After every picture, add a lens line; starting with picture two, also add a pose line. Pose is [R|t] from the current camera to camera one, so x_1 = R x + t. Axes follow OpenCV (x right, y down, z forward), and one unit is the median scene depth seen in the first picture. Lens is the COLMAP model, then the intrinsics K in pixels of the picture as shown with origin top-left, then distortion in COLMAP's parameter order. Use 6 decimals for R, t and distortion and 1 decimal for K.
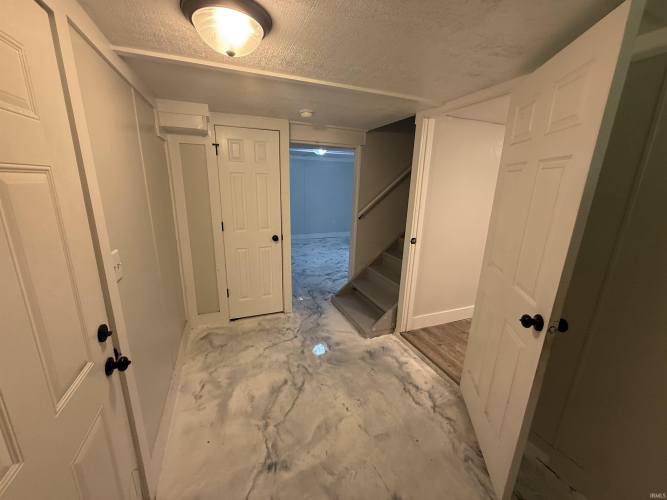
lens RADIAL K [[264.6, 0, 333.5], [0, 264.6, 250.0], [0, 0, 1]] dist [-0.000137, -0.000059]
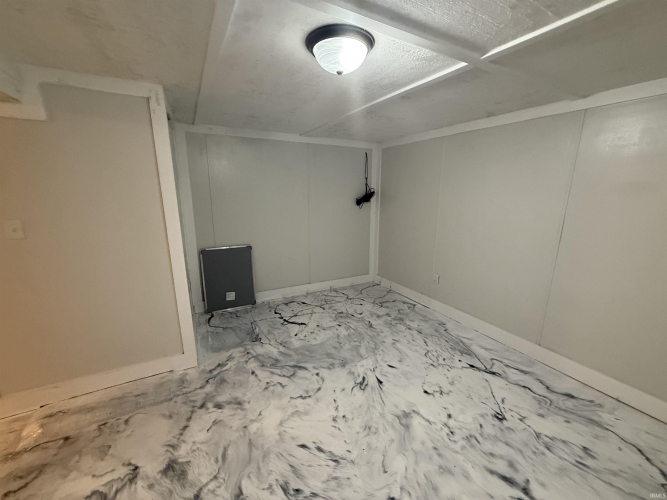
lens RADIAL K [[264.6, 0, 333.5], [0, 264.6, 250.0], [0, 0, 1]] dist [-0.000137, -0.000059]
pose [[0.108966, 0.201715, -0.973364, 0.252741], [-0.252942, 0.952590, 0.169093, -0.256113], [0.961325, 0.227779, 0.154822, 1.064425]]
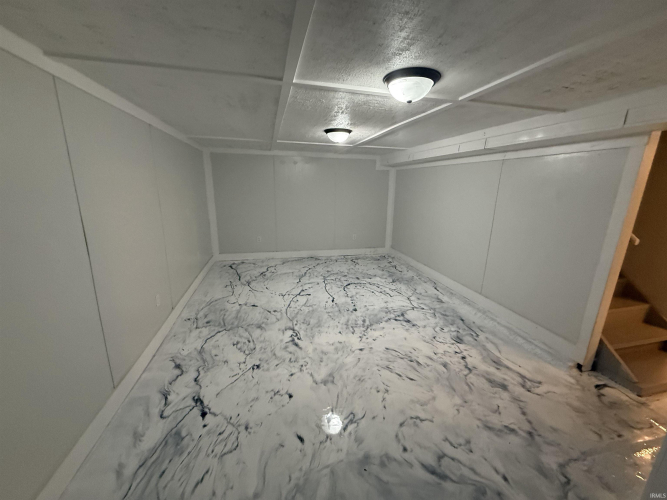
lens RADIAL K [[264.6, 0, 333.5], [0, 264.6, 250.0], [0, 0, 1]] dist [-0.000137, -0.000059]
pose [[0.154119, -0.257315, 0.953958, -0.448122], [0.230118, 0.948291, 0.218609, -0.303488], [-0.960881, 0.185831, 0.205363, 1.131045]]
